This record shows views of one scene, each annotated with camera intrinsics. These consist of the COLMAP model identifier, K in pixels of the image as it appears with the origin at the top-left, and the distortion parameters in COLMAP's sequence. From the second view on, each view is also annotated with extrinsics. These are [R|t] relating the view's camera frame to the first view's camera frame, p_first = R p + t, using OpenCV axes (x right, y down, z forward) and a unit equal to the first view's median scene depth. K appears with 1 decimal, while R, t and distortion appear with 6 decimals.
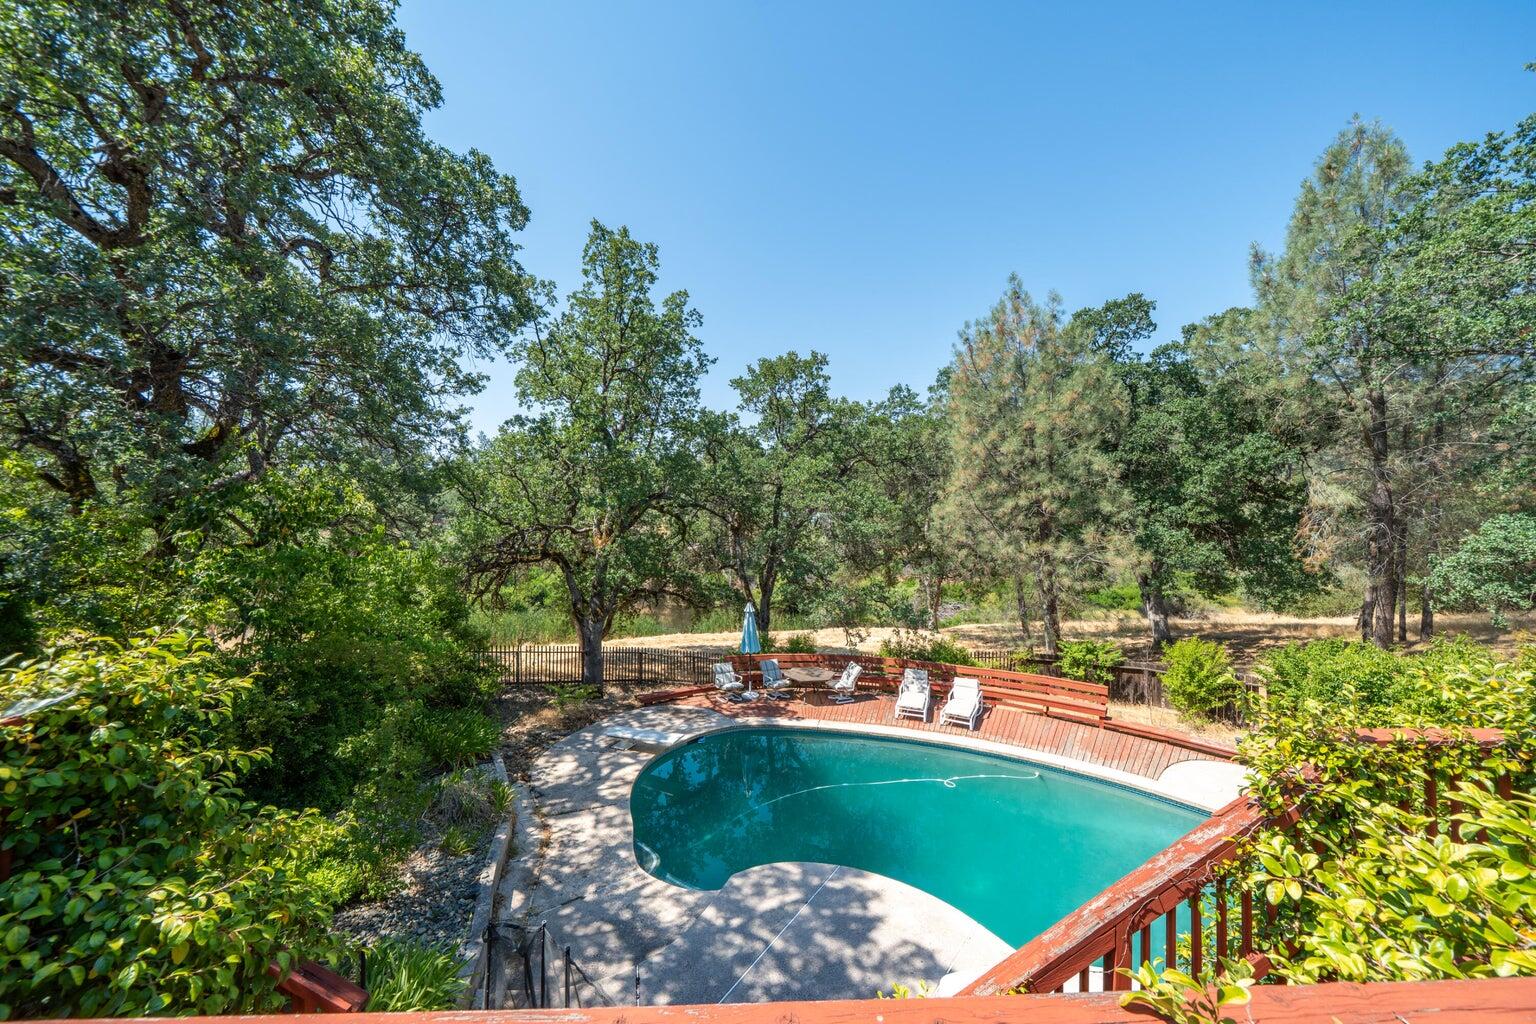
lens RADIAL K [[521.8, 0, 760.3], [0, 521.8, 514.1], [0, 0, 1]] dist [-0.023356, 0.003792]
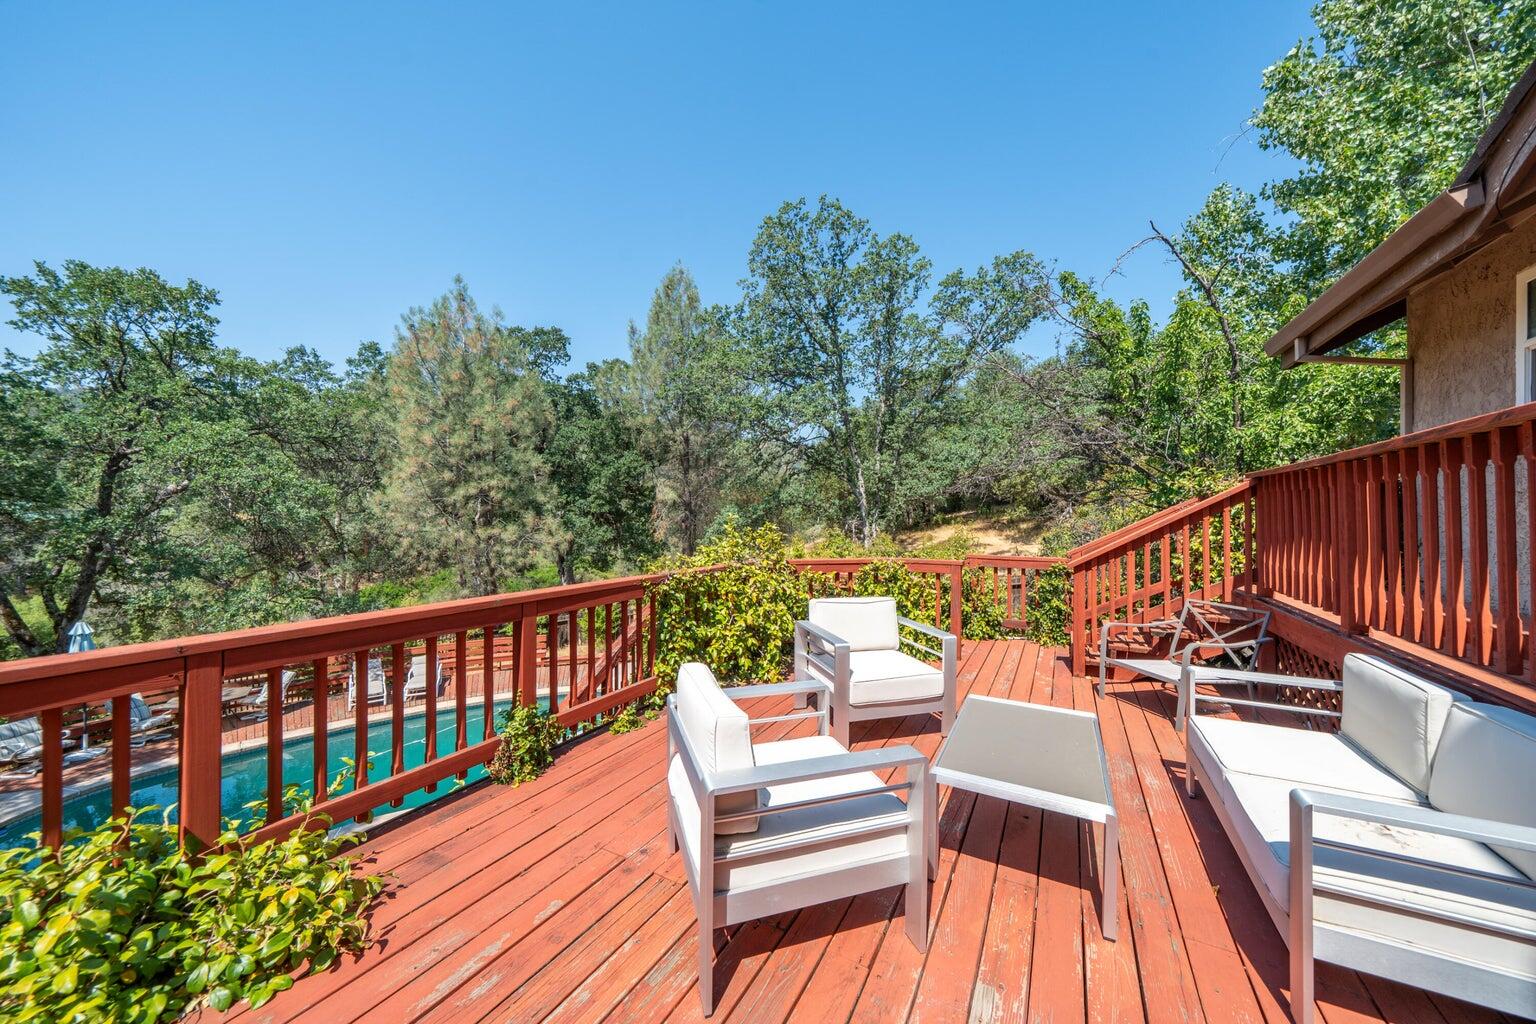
lens RADIAL K [[537.5, 0, 761.3], [0, 537.5, 519.2], [0, 0, 1]] dist [-0.003999, -0.000155]
pose [[0.521660, -0.004068, 0.853144, -0.143940], [-0.006876, 0.999936, 0.008973, 0.021539], [-0.853126, -0.010546, 0.521598, -0.119821]]
